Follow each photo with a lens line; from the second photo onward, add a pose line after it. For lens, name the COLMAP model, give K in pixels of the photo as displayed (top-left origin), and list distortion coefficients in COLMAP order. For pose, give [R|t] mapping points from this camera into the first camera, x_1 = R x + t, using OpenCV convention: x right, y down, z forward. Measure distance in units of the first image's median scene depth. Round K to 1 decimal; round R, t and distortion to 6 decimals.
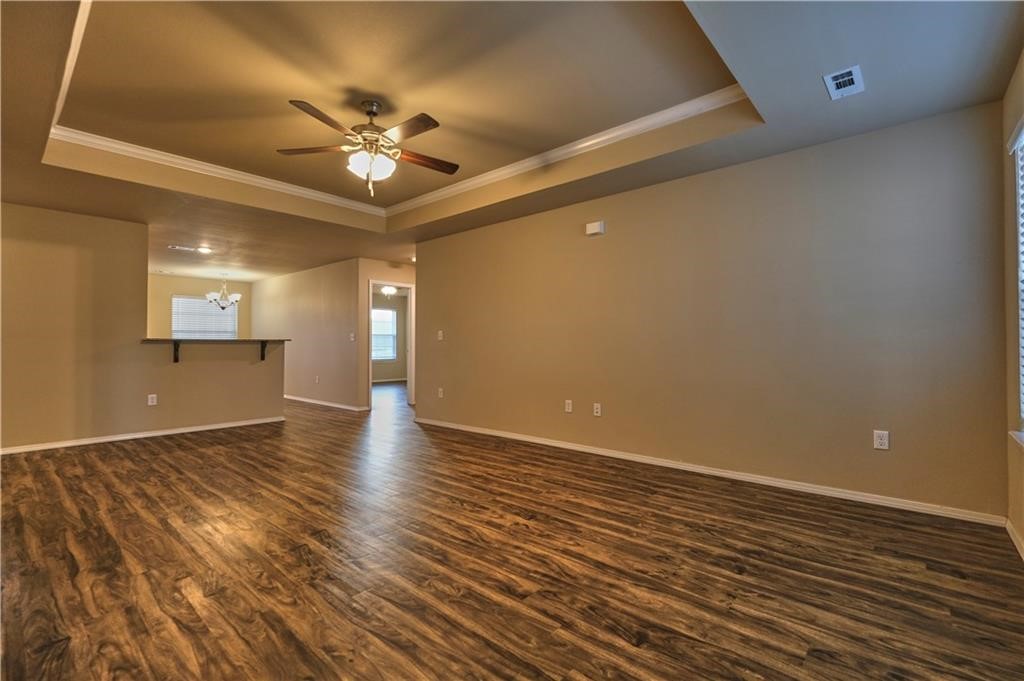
lens RADIAL K [[447.1, 0, 515.0], [0, 447.1, 338.6], [0, 0, 1]] dist [-0.005670, 0.001146]
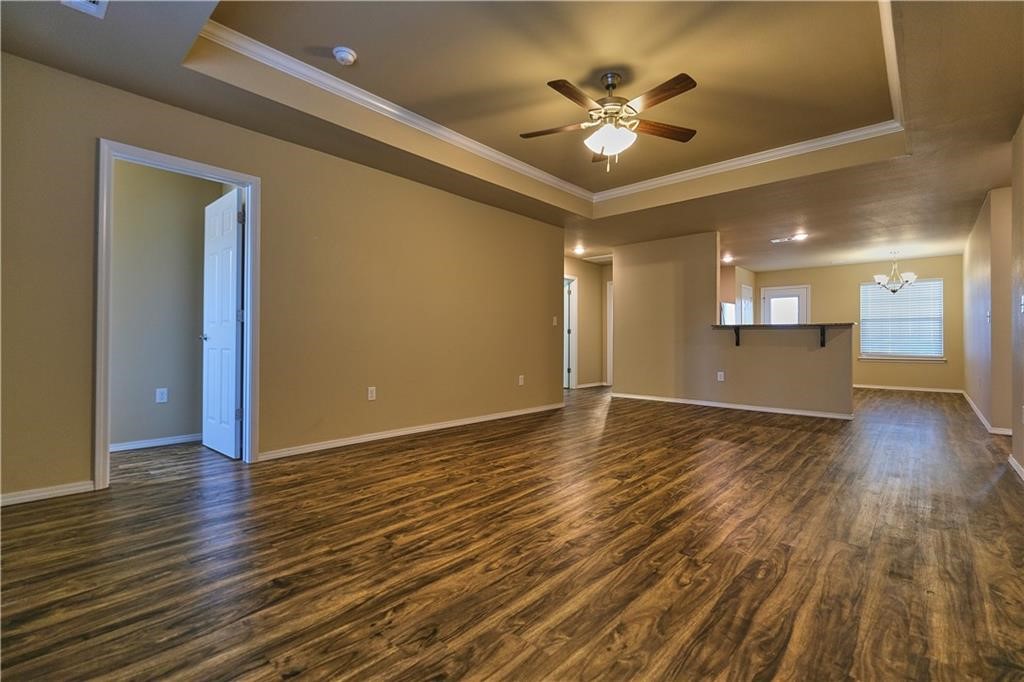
lens RADIAL K [[447.1, 0, 515.8], [0, 447.1, 336.6], [0, 0, 1]] dist [-0.005670, 0.001146]
pose [[0.001342, -0.002537, -0.999996, 0.972990], [0.008077, 0.999964, -0.002527, 0.075793], [0.999966, -0.008074, 0.001362, 1.139865]]
